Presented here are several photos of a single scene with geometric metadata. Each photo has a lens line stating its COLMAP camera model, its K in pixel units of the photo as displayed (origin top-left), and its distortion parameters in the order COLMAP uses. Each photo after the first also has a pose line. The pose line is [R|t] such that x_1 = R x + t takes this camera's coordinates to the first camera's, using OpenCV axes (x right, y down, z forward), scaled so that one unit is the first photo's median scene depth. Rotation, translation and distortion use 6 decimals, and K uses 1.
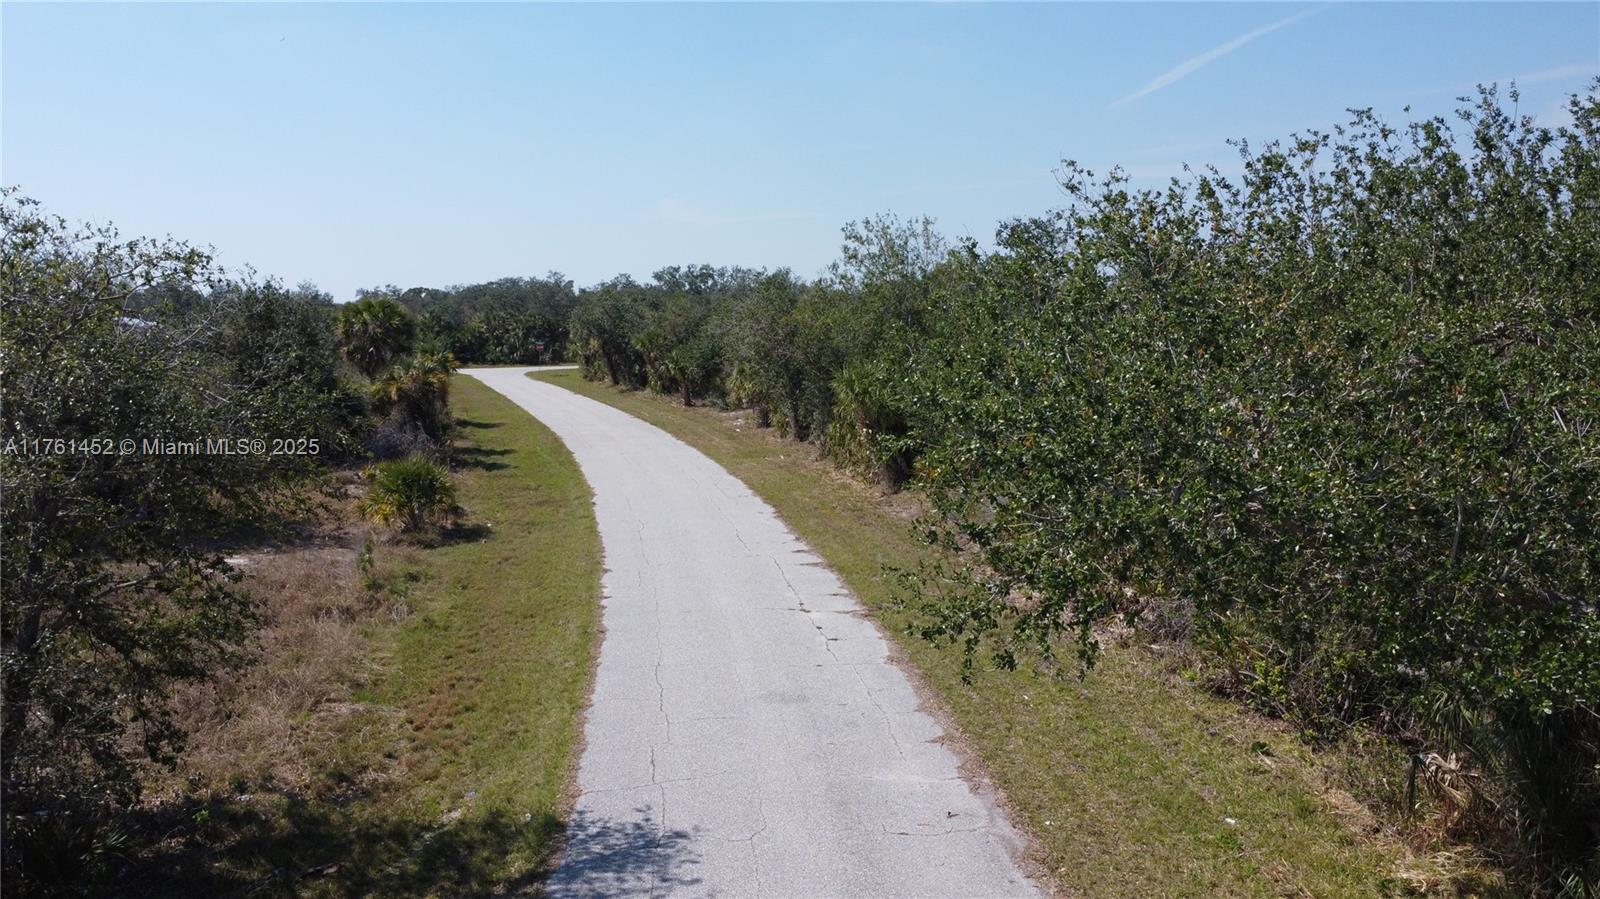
lens RADIAL K [[1198.1, 0, 788.5], [0, 1198.1, 449.1], [0, 0, 1]] dist [0.004538, -0.005058]
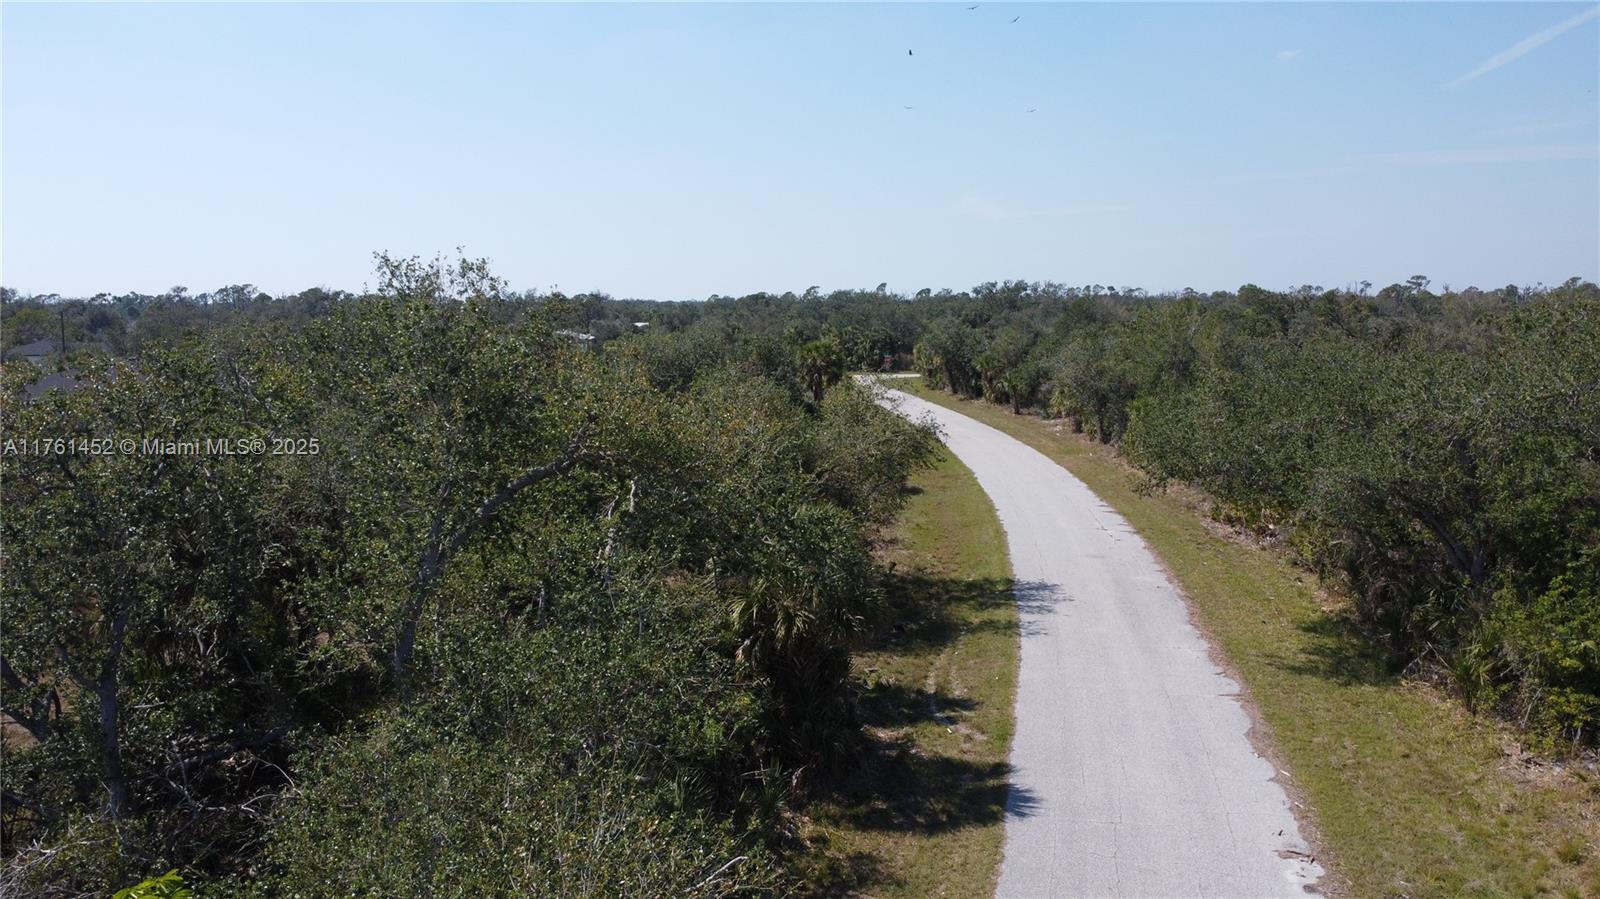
lens RADIAL K [[1198.1, 0, 796.7], [0, 1198.1, 460.4], [0, 0, 1]] dist [0.004538, -0.005058]
pose [[0.970956, 0.033796, -0.236857, -0.007308], [-0.030644, 0.999386, 0.016981, 0.000230], [0.237286, -0.009229, 0.971396, -0.508977]]
